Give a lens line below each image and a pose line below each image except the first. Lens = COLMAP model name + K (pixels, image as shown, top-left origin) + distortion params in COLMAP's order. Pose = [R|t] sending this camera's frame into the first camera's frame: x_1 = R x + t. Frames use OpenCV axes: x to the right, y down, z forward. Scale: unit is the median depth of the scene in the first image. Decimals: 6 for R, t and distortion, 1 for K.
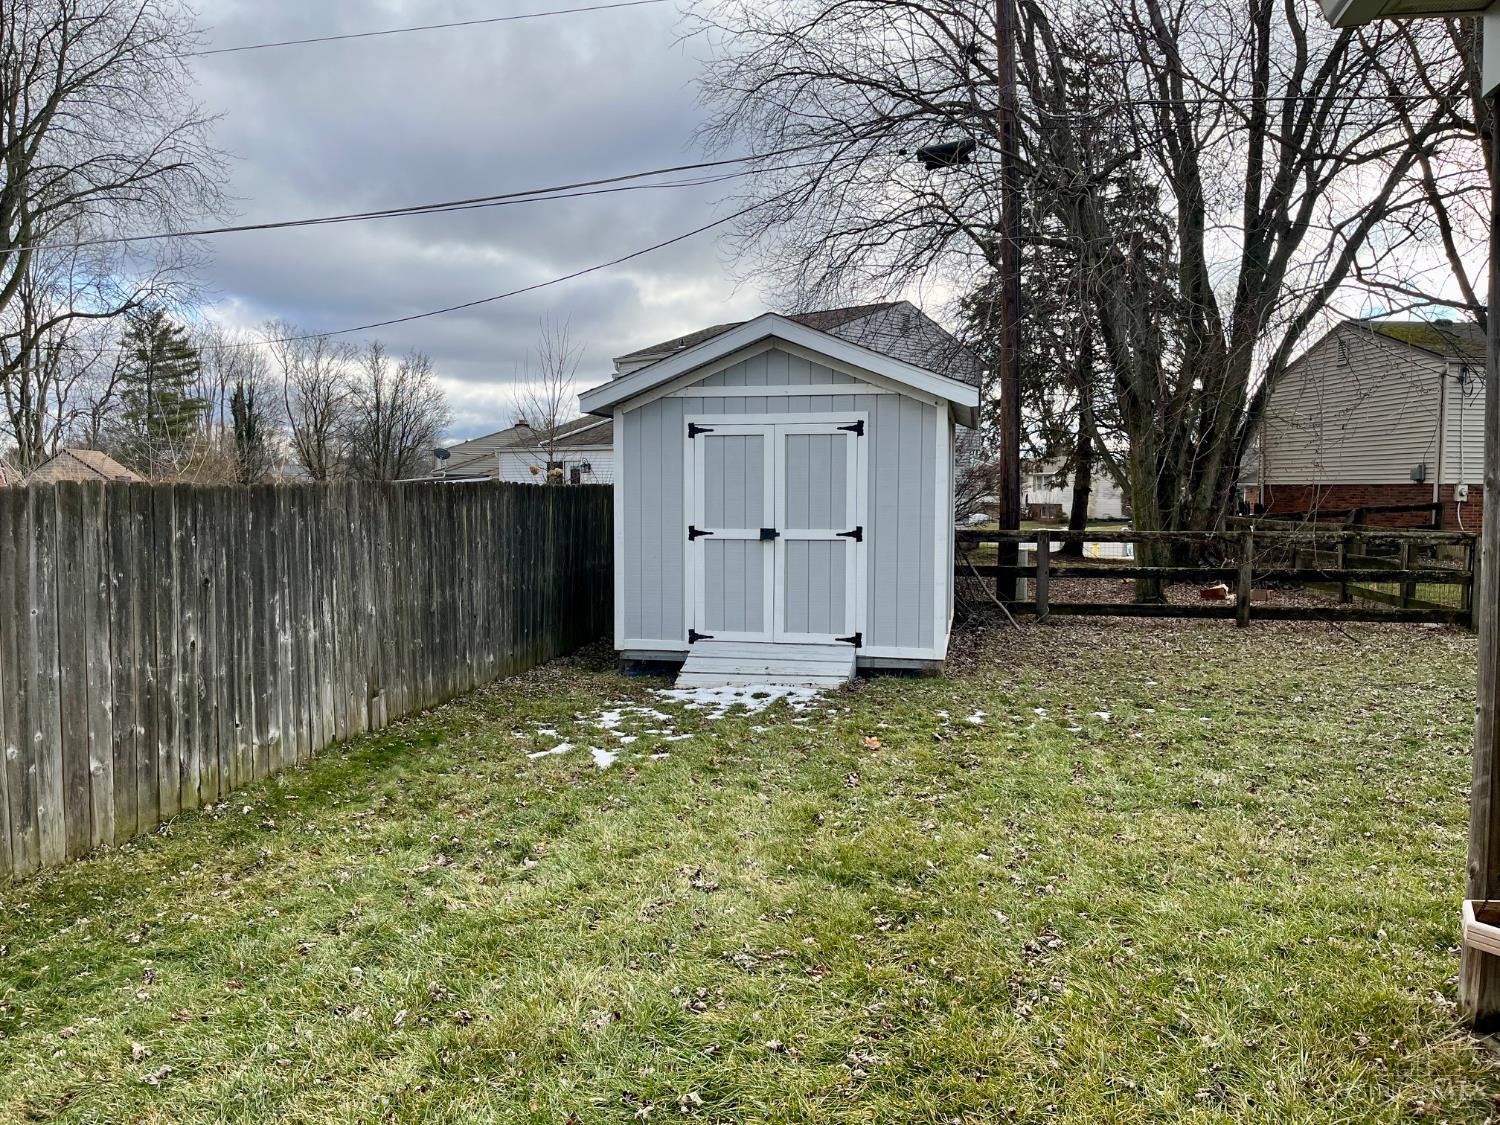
lens RADIAL K [[1142.5, 0, 750.5], [0, 1142.5, 566.5], [0, 0, 1]] dist [0.016012, 0.000836]
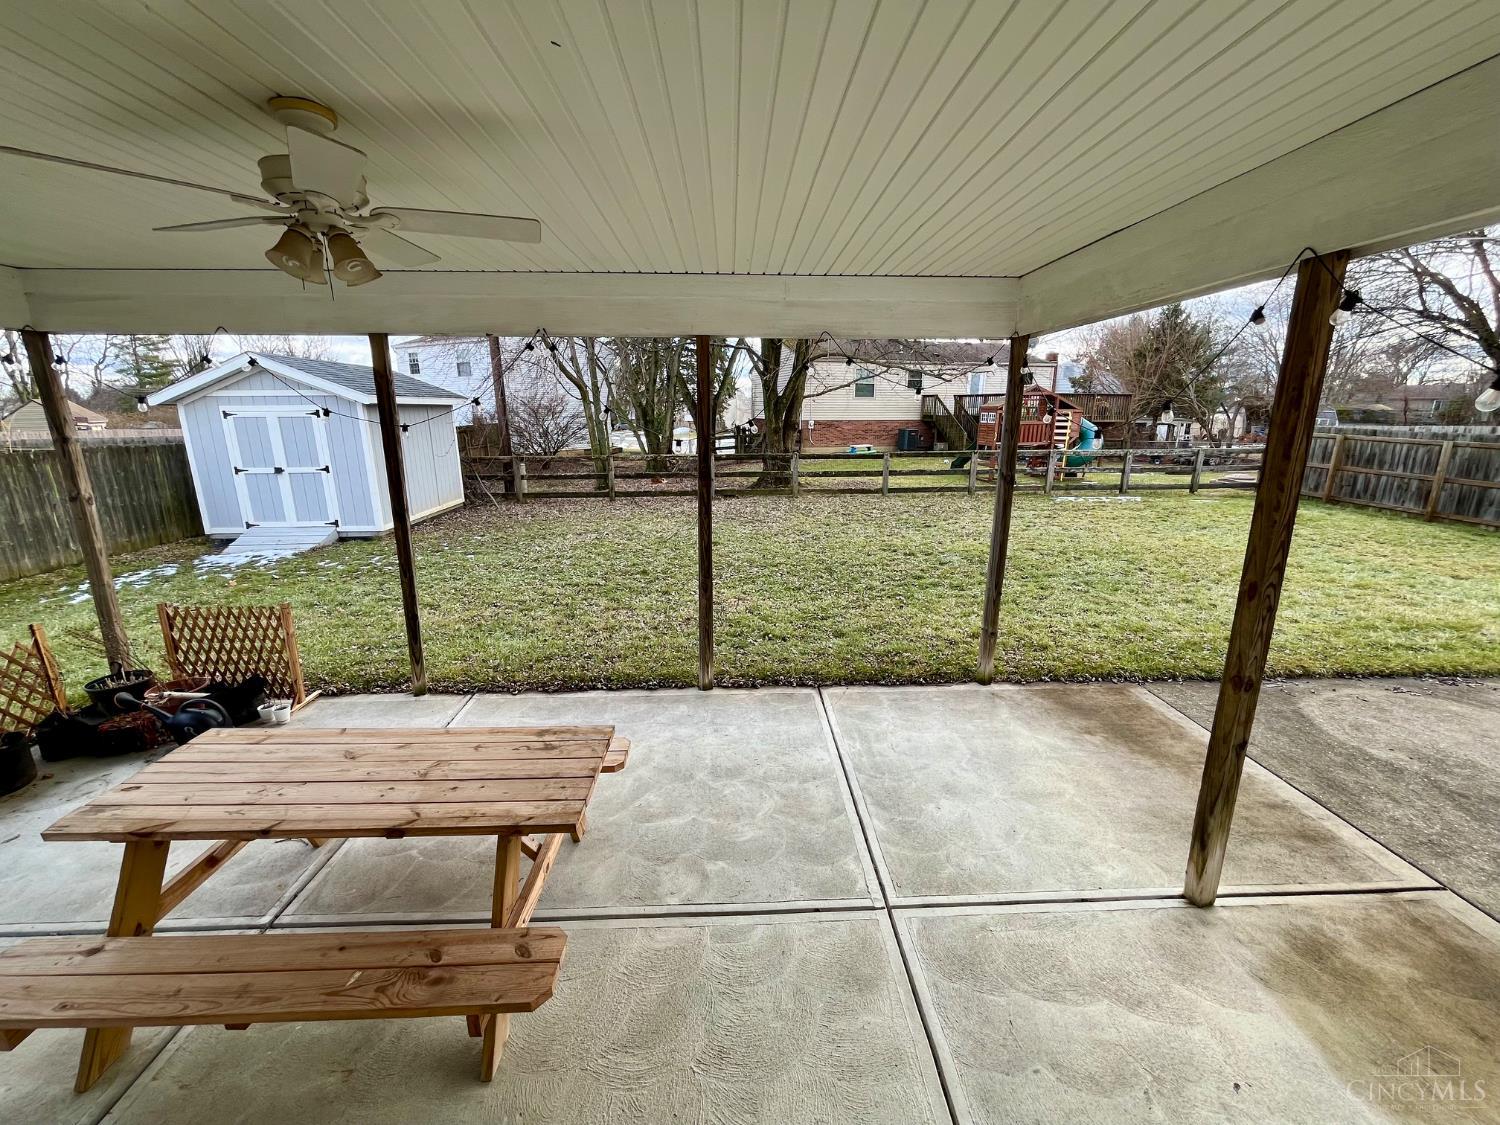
lens RADIAL K [[604.6, 0, 753.8], [0, 604.6, 563.9], [0, 0, 1]] dist [-0.000968, -0.000773]
pose [[0.966540, -0.069868, 0.246818, 0.524892], [0.024768, 0.983115, 0.181303, -0.038203], [-0.255318, -0.169123, 0.951951, -0.191866]]
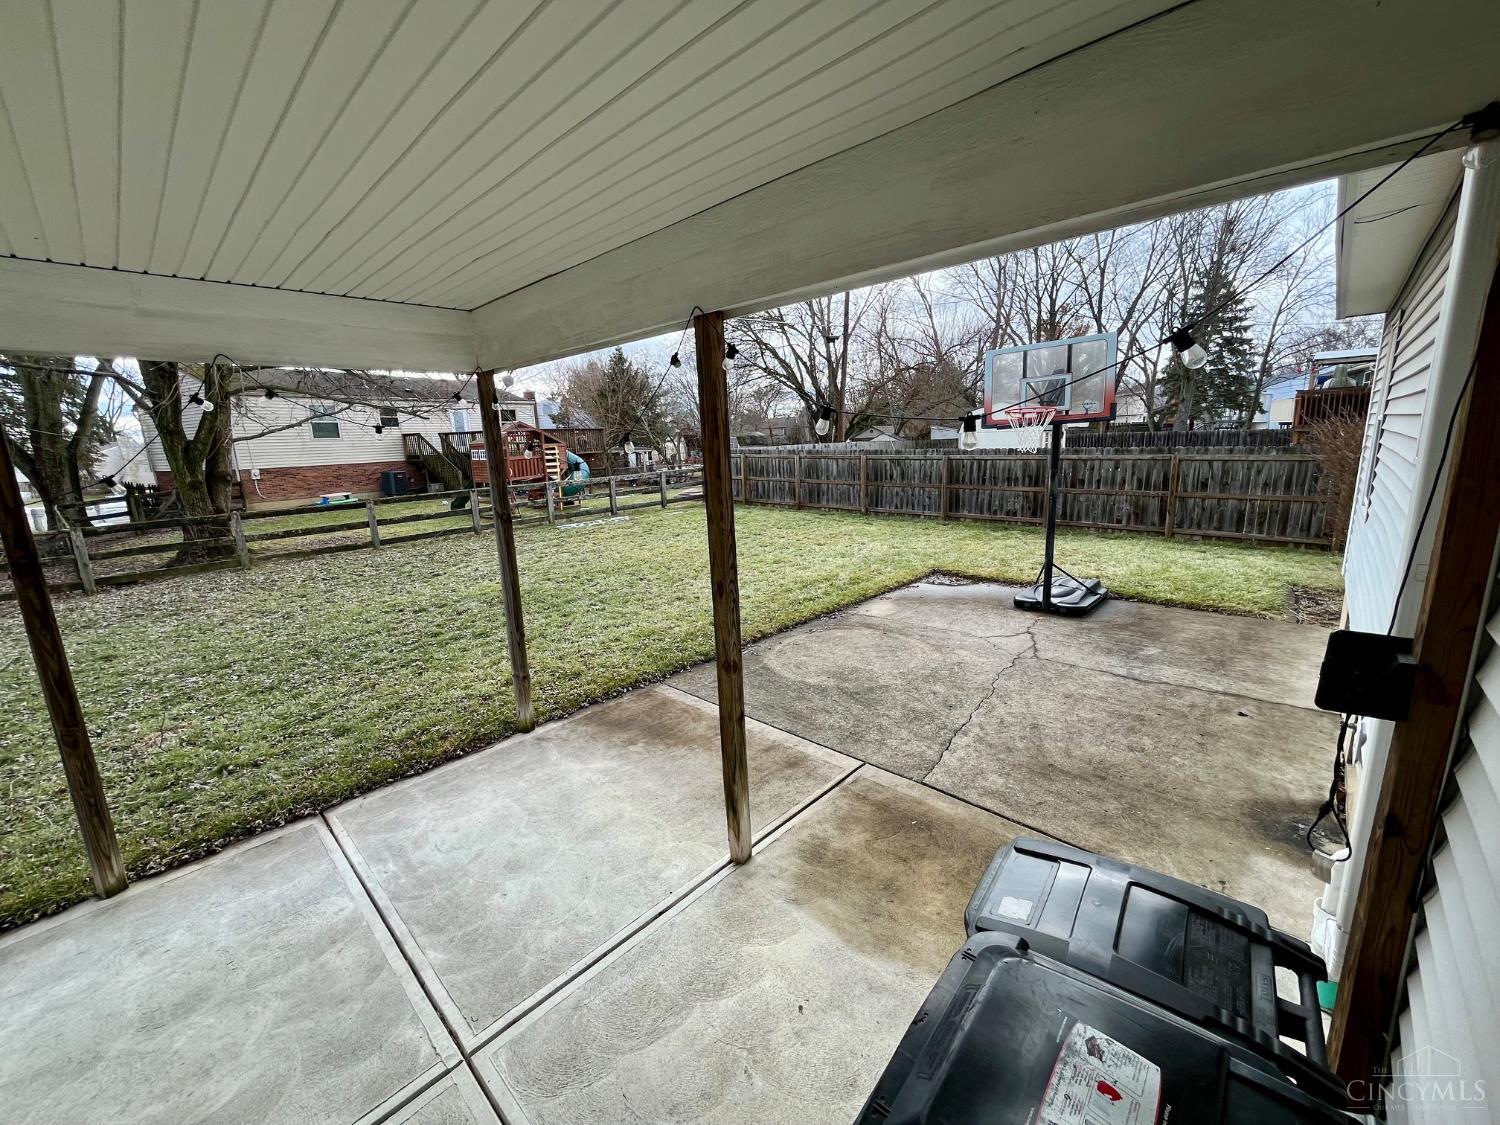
lens RADIAL K [[604.6, 0, 743.1], [0, 604.6, 568.7], [0, 0, 1]] dist [-0.000968, -0.000773]
pose [[0.520618, -0.208376, 0.827971, 0.574652], [0.102416, 0.977999, 0.181736, -0.040875], [-0.847625, -0.009818, 0.530505, -0.154944]]
